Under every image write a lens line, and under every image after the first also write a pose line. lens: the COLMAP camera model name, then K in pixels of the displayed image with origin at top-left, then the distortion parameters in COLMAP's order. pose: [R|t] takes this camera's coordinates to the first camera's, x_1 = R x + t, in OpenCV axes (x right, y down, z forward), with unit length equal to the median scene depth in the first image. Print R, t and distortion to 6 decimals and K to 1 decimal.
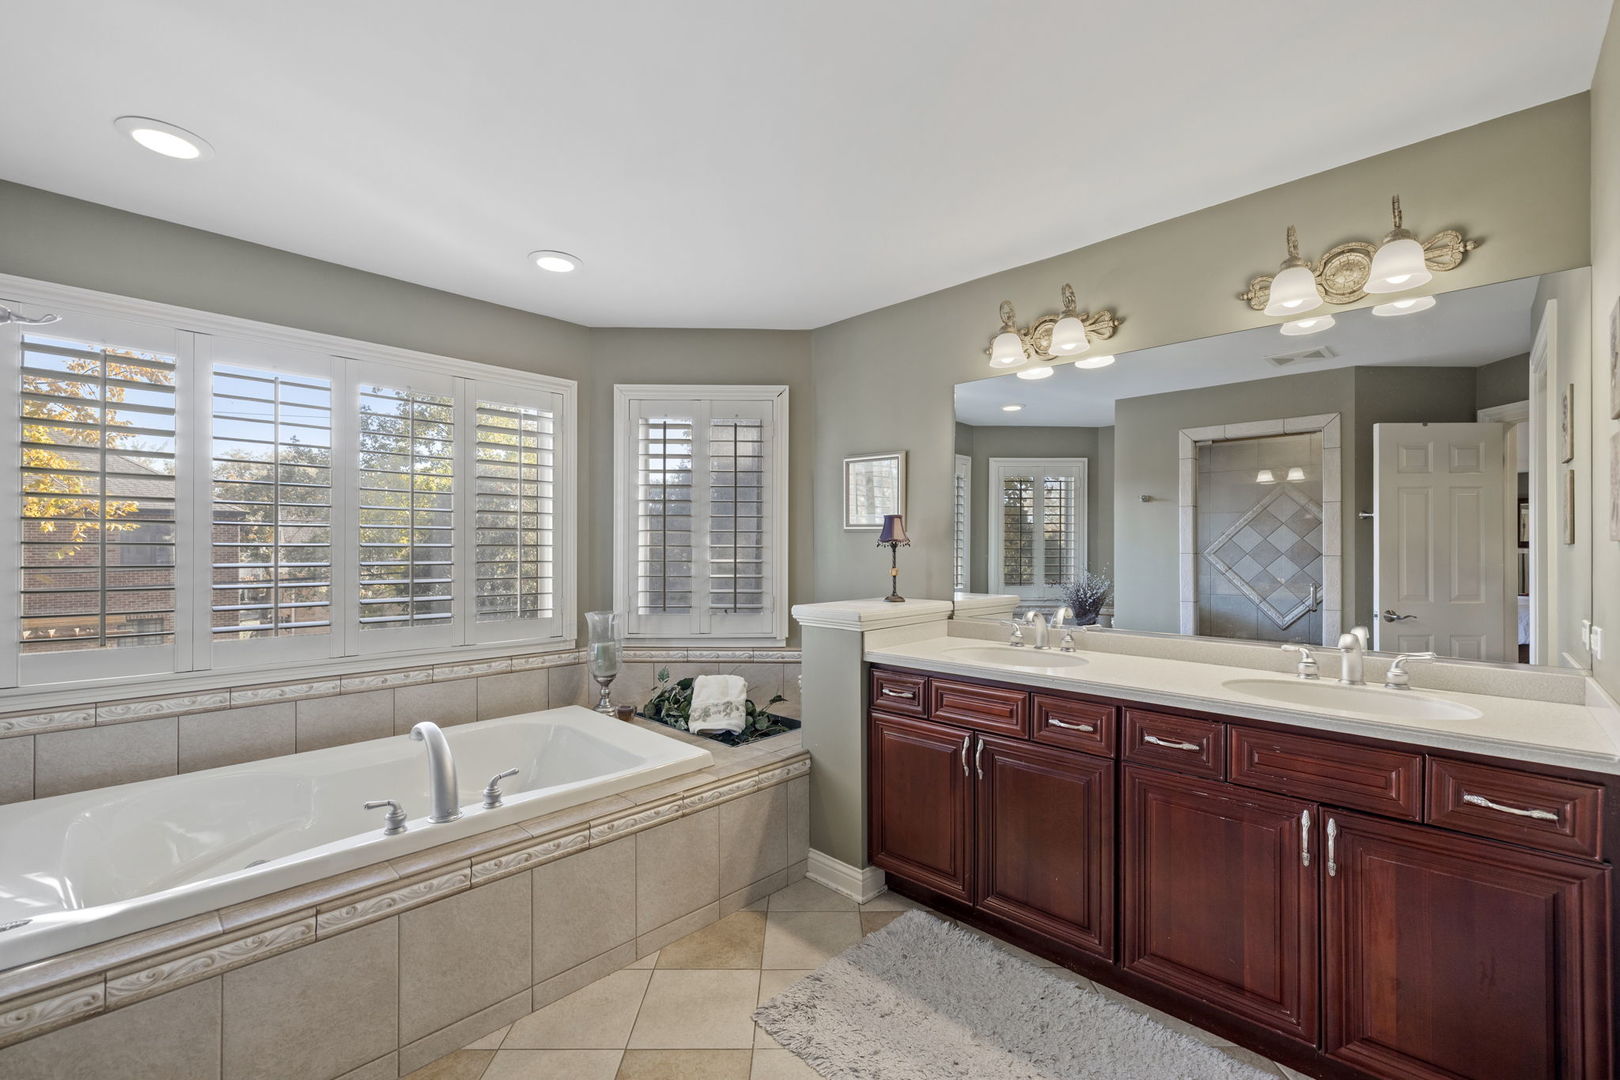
lens RADIAL K [[693.2, 0, 808.3], [0, 693.2, 545.9], [0, 0, 1]] dist [0.001094, 0.000405]
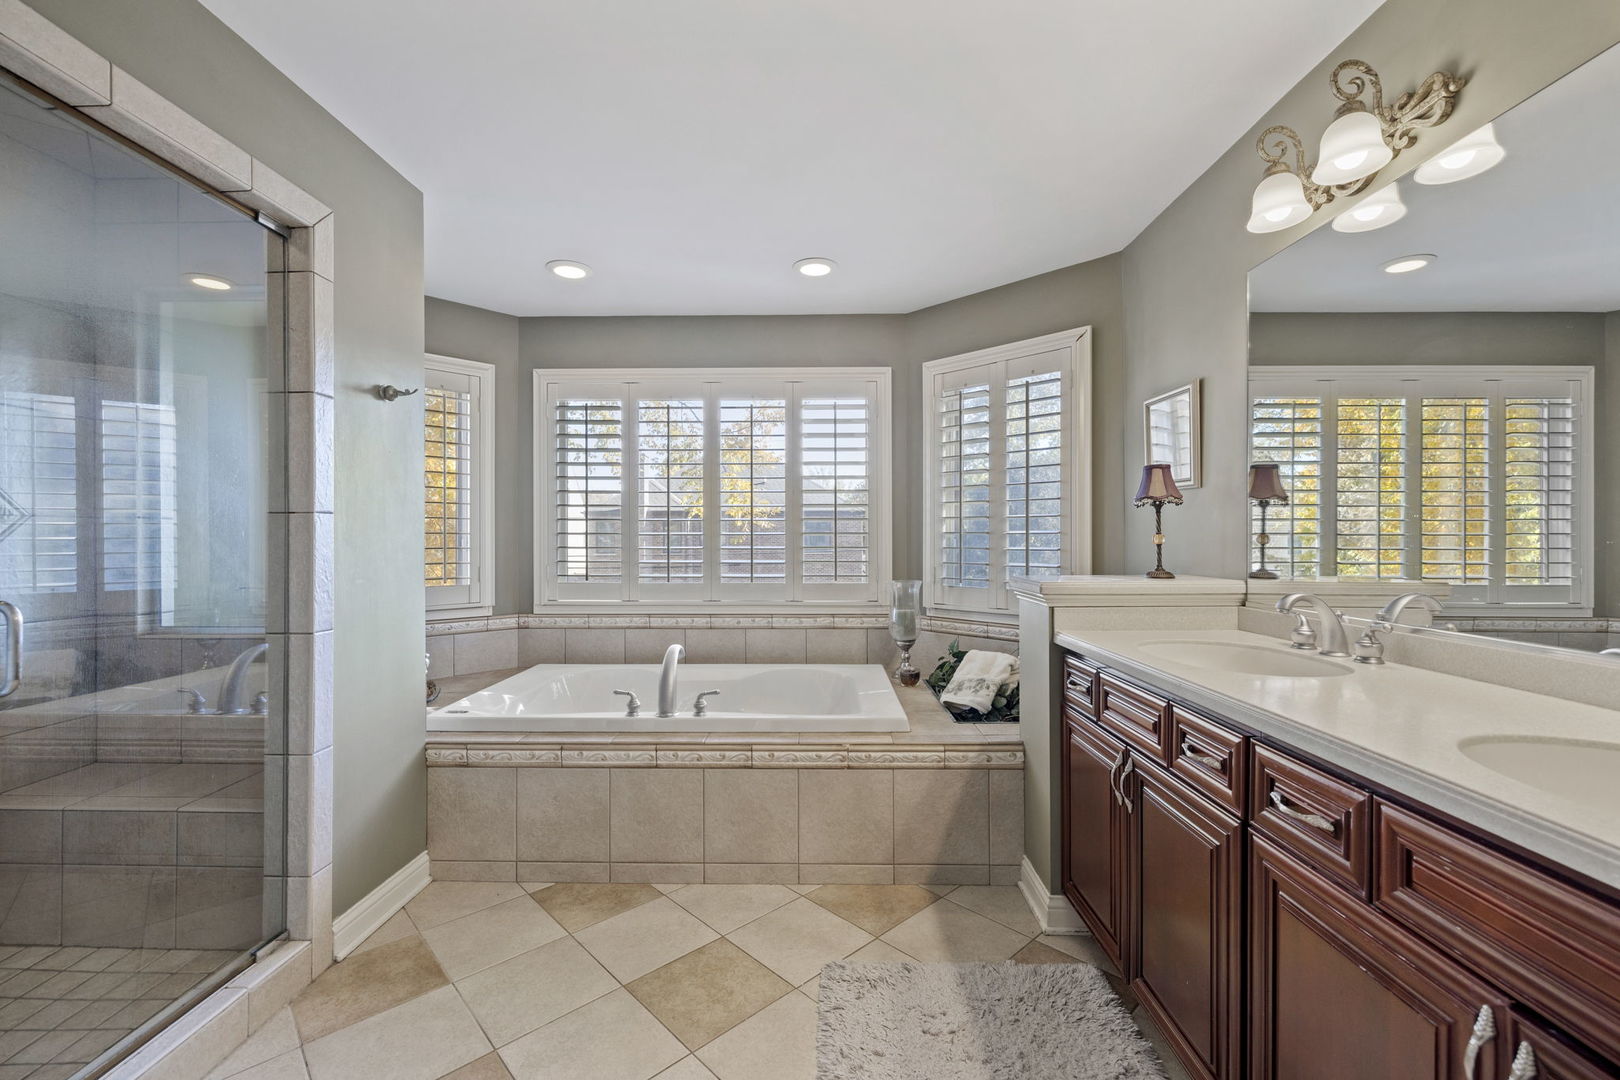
lens RADIAL K [[693.2, 0, 806.9], [0, 693.2, 540.2], [0, 0, 1]] dist [0.001094, 0.000405]
pose [[0.675616, -0.002457, -0.737249, 0.503288], [0.004261, 0.999991, 0.000572, 0.042979], [0.737241, -0.003528, 0.675621, 0.230985]]
